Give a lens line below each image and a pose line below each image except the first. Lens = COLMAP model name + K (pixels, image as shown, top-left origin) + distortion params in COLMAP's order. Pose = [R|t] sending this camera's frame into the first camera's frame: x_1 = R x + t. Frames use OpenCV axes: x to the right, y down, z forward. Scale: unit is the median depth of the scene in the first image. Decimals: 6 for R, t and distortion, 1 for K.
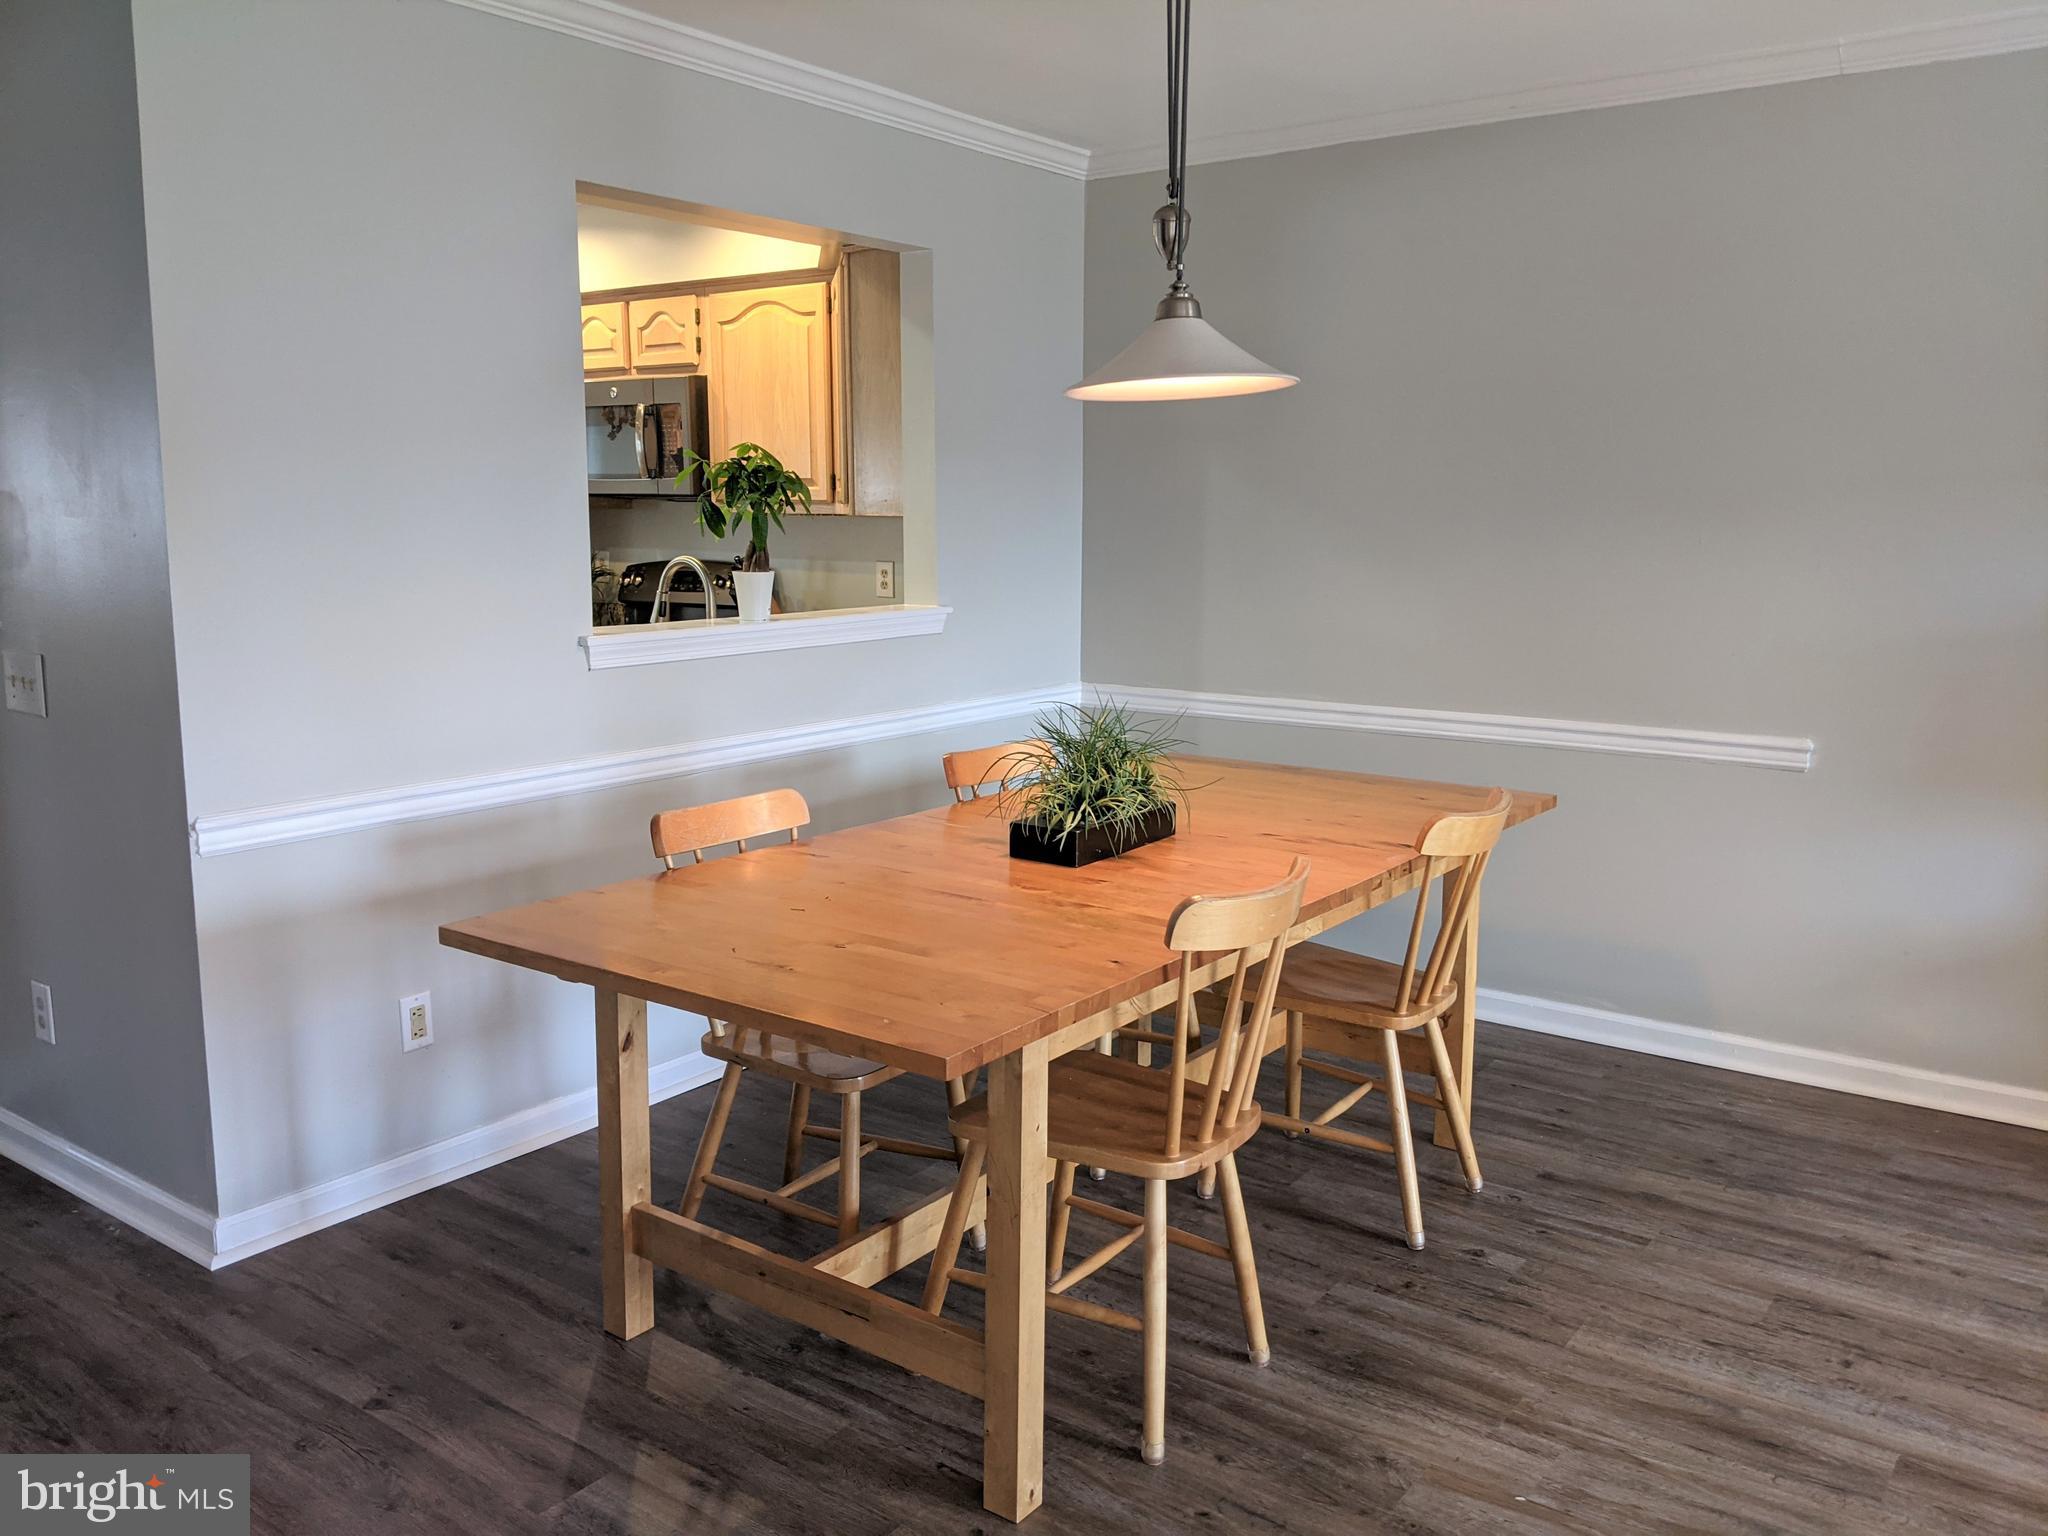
lens RADIAL K [[1622.6, 0, 1035.1], [0, 1622.6, 753.9], [0, 0, 1]] dist [0.081385, -0.121508]
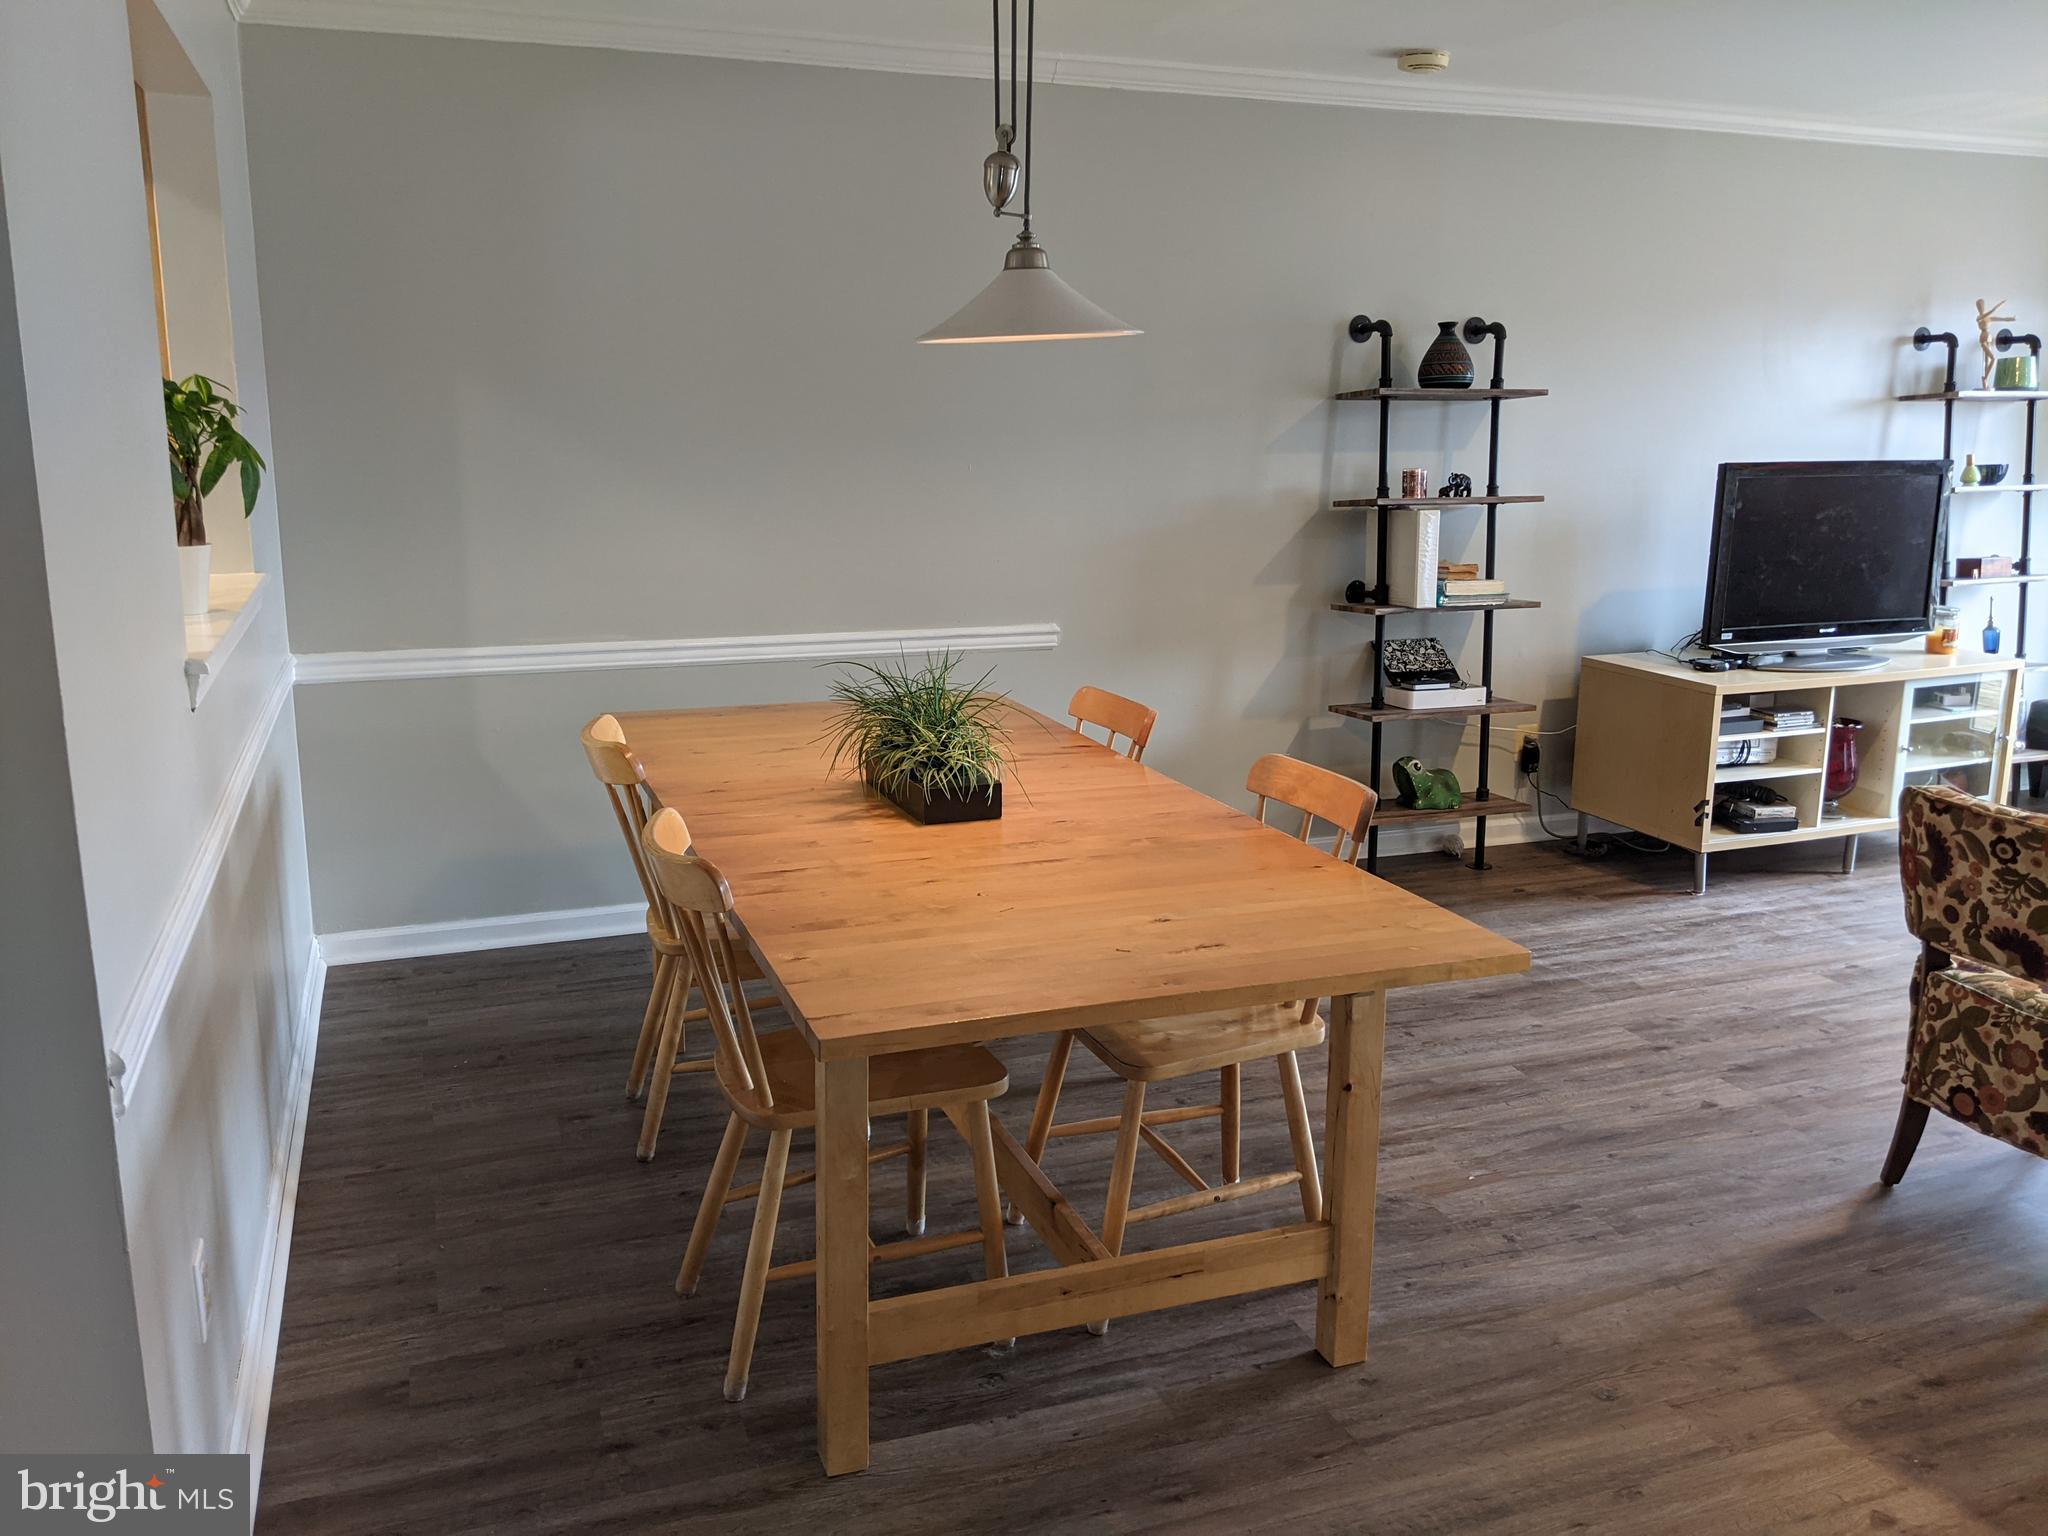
lens RADIAL K [[1622.6, 0, 970.5], [0, 1622.6, 713.7], [0, 0, 1]] dist [0.081385, -0.121508]
pose [[0.557586, -0.153488, 0.815806, -0.928711], [0.120117, 0.987333, 0.103662, -0.119774], [-0.821383, 0.040191, 0.568959, 0.496171]]
